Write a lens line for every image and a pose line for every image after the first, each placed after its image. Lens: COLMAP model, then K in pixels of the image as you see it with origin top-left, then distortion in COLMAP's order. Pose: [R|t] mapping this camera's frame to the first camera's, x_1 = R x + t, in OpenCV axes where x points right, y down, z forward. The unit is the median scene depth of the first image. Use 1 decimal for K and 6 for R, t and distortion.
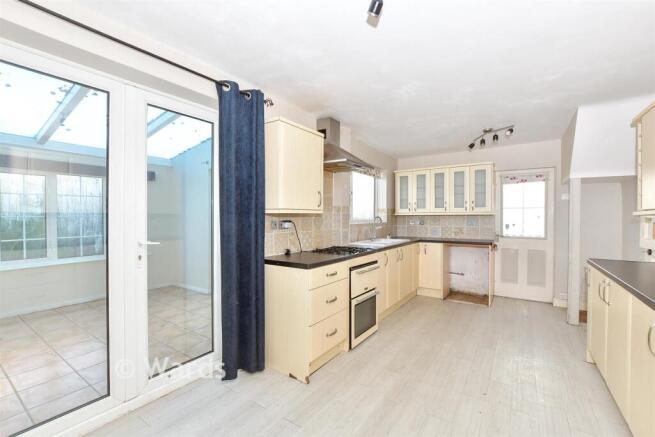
lens RADIAL K [[285.9, 0, 327.5], [0, 285.9, 218.5], [0, 0, 1]] dist [0.000387, 0.000016]
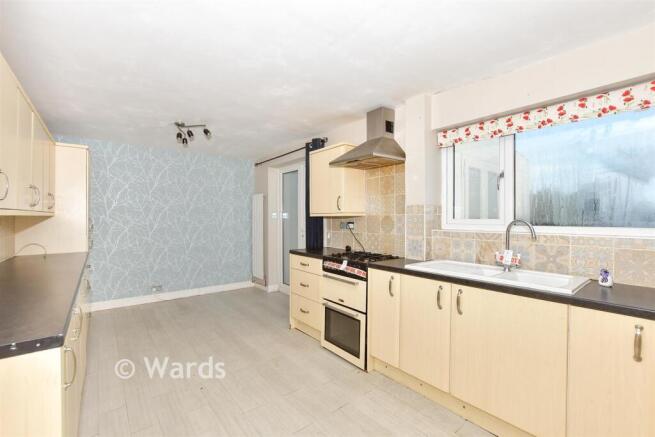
lens RADIAL K [[285.9, 0, 327.5], [0, 285.9, 218.5], [0, 0, 1]] dist [0.000387, 0.000016]
pose [[-0.291614, -0.002150, -0.956534, 1.015801], [-0.008705, 0.999962, 0.000406, -0.007586], [0.956496, 0.008445, -0.291622, 1.246111]]
